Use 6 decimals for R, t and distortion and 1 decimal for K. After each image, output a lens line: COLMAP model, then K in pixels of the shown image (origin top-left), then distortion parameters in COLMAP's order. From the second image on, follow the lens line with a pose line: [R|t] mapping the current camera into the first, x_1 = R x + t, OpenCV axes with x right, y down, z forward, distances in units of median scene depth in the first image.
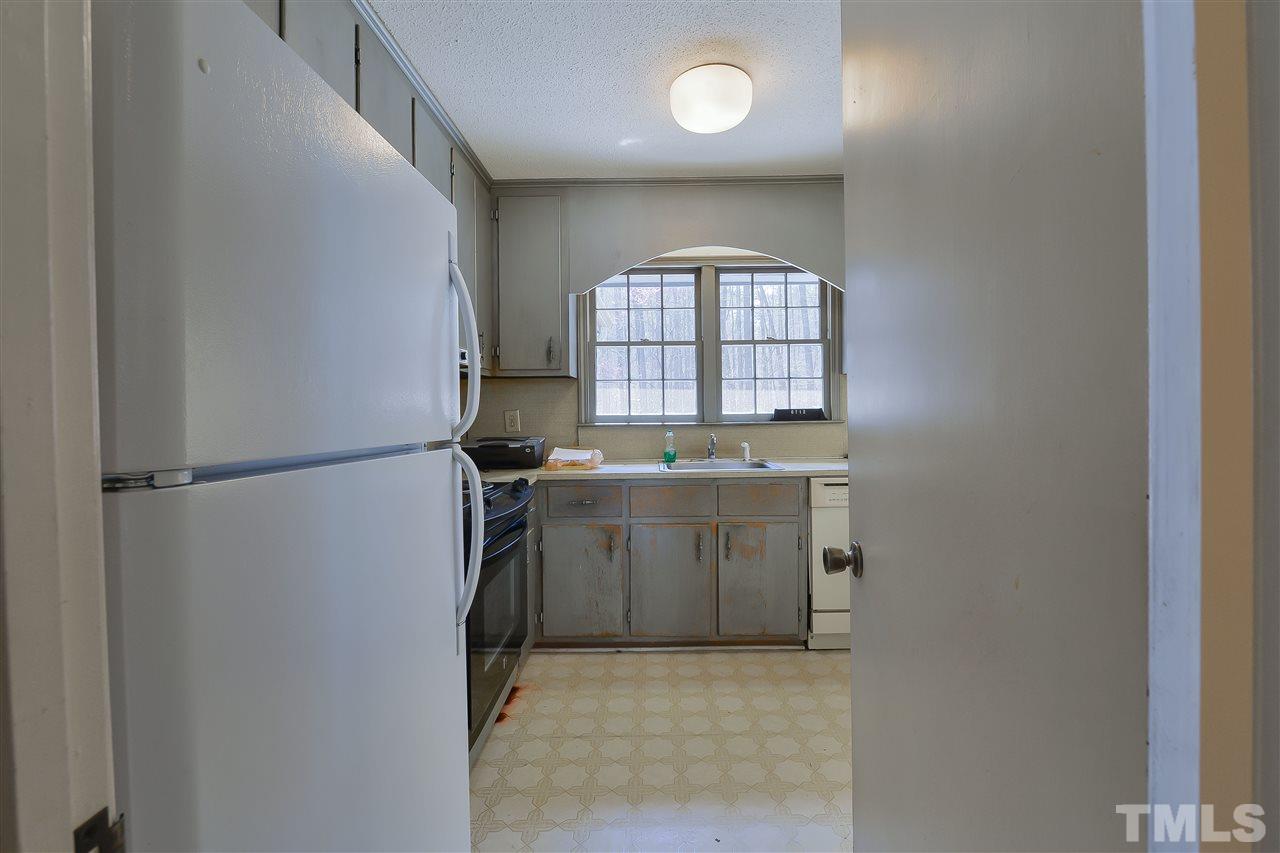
lens RADIAL K [[575.6, 0, 643.6], [0, 575.6, 420.2], [0, 0, 1]] dist [0.002705, -0.000173]
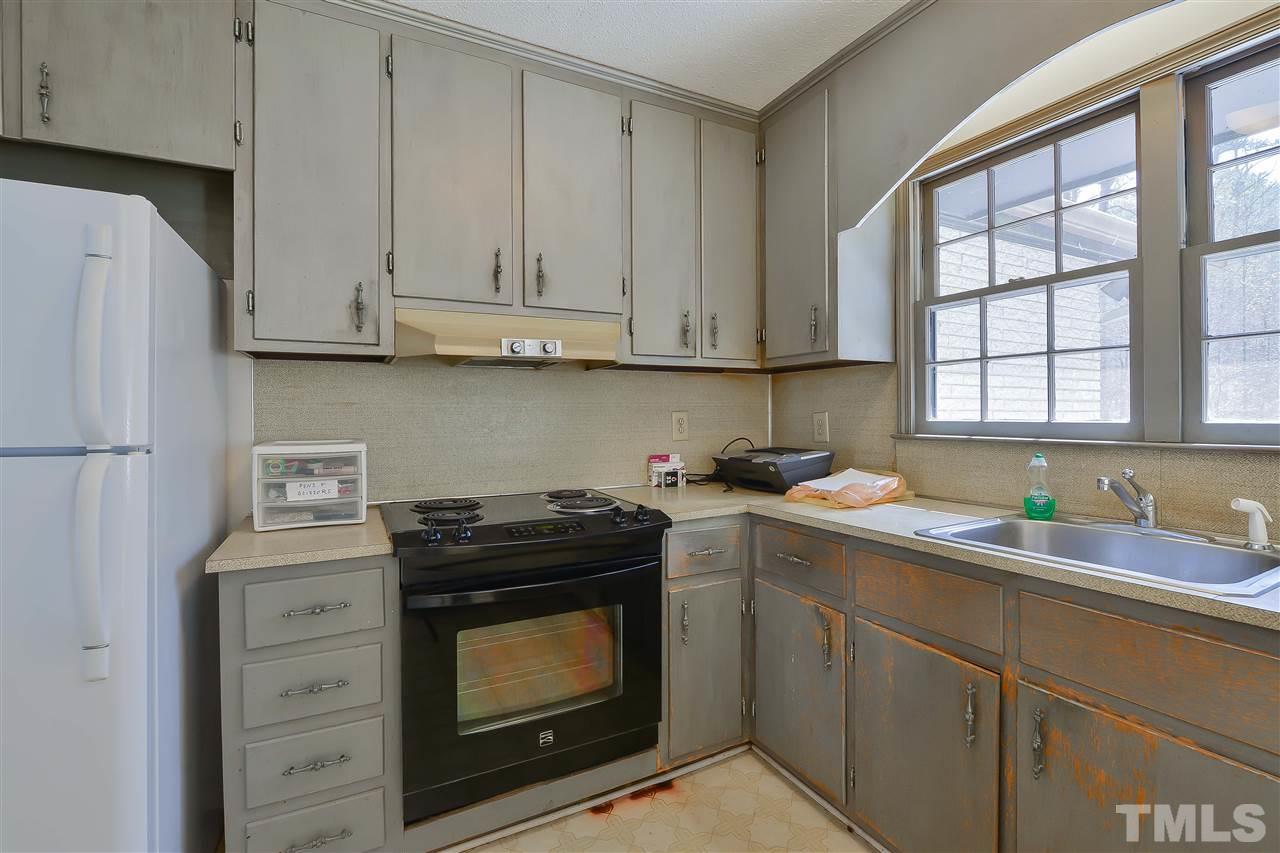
lens RADIAL K [[575.6, 0, 640.7], [0, 575.6, 416.6], [0, 0, 1]] dist [0.002705, -0.000173]
pose [[0.478072, 0.010469, -0.878258, 0.310582], [-0.011824, 0.999915, 0.005482, -0.012958], [0.878241, 0.007764, 0.478156, 0.455742]]
